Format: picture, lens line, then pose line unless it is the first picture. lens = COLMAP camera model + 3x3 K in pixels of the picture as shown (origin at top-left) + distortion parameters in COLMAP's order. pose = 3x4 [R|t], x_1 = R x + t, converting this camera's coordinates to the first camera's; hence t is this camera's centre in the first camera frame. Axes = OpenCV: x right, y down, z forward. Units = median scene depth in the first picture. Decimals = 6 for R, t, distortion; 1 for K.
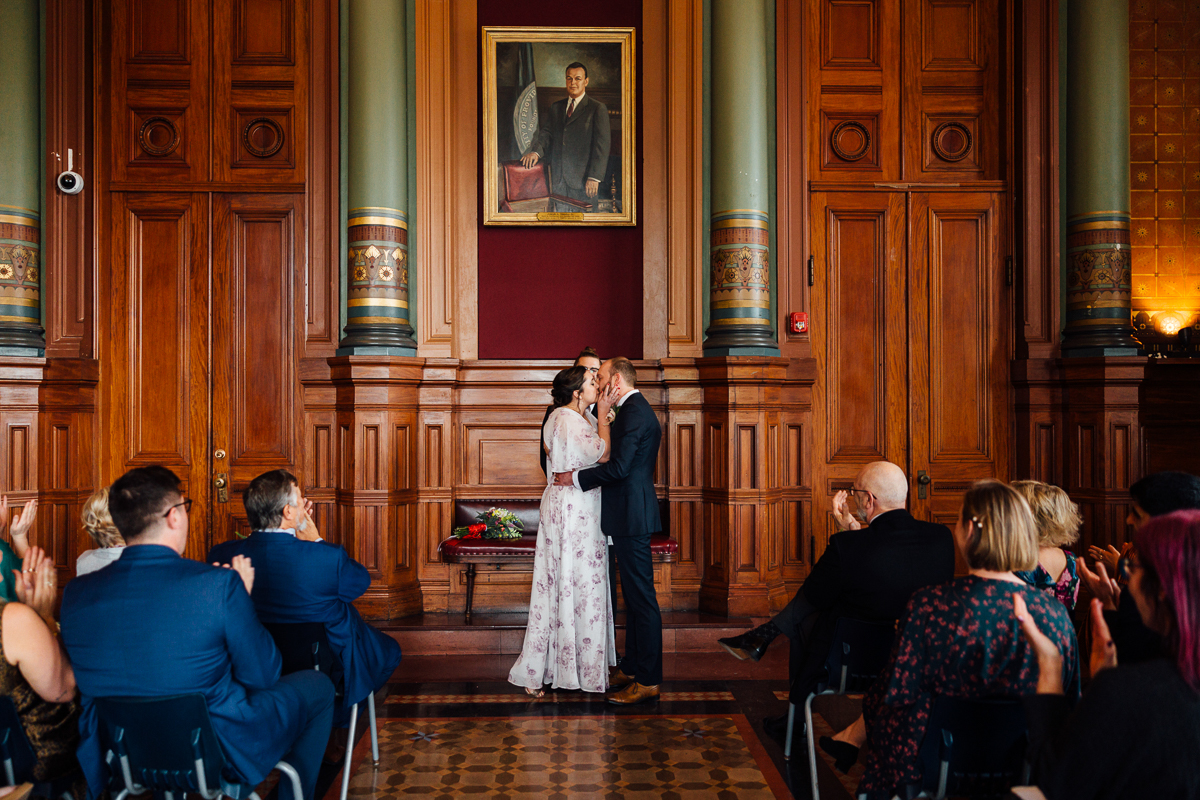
lens RADIAL K [[921.2, 0, 582.7], [0, 921.2, 406.7], [0, 0, 1]] dist [0.006086, 0.001984]
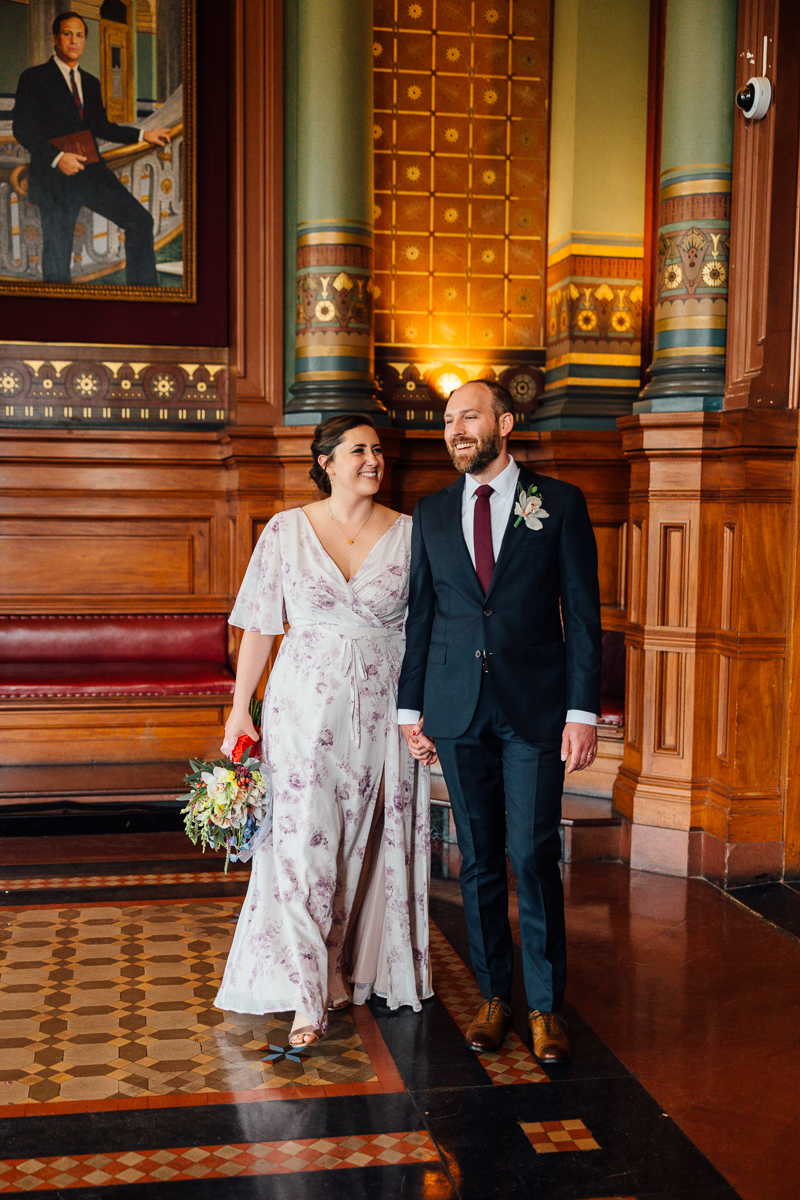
lens RADIAL K [[1370.4, 0, 397.0], [0, 1370.4, 636.6], [0, 0, 1]] dist [0.001480, 0.003537]
pose [[0.159196, 0.095011, -0.982665, 0.256672], [-0.000782, 0.995370, 0.096113, 0.006842], [0.987247, -0.014532, 0.158533, 0.611474]]
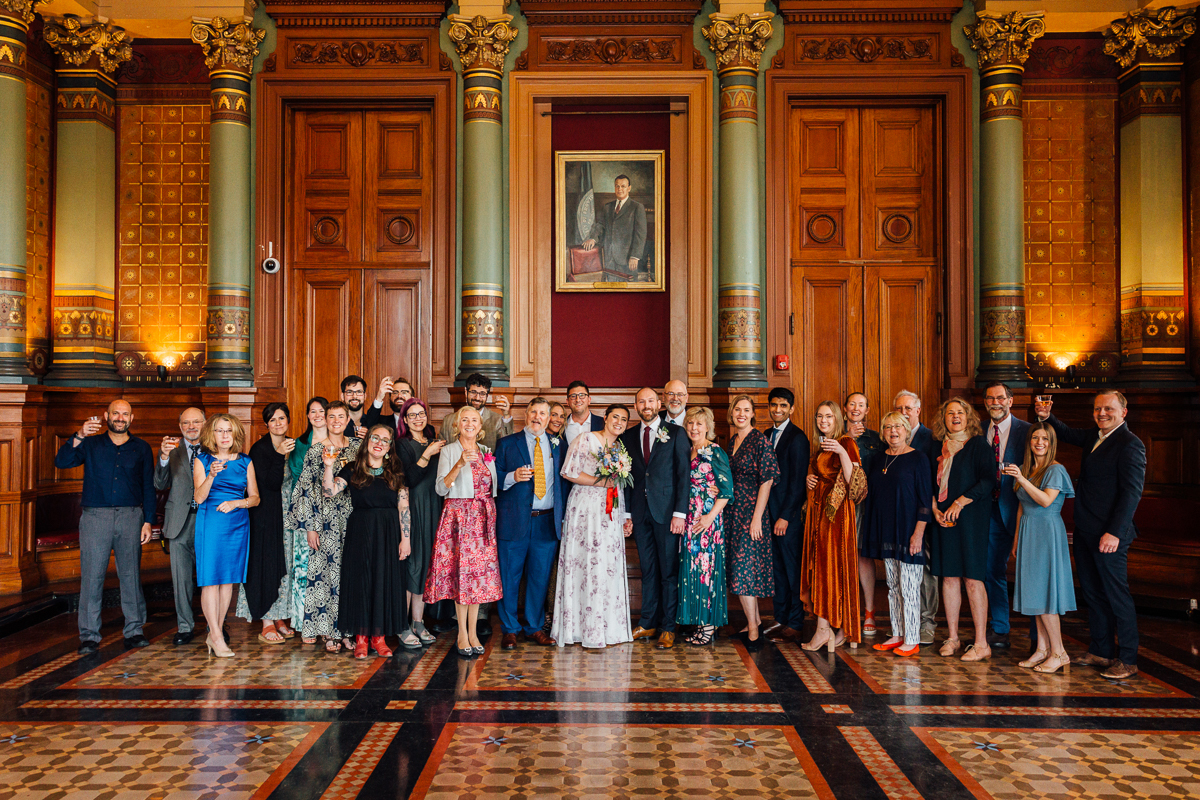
lens RADIAL K [[959.0, 0, 578.8], [0, 959.0, 383.7], [0, 0, 1]] dist [0.009826, -0.001586]
pose [[0.998909, 0.002323, -0.046635, -0.004241], [-0.002978, 0.999898, -0.013985, -0.036945], [0.046598, 0.014109, 0.998814, -0.449751]]
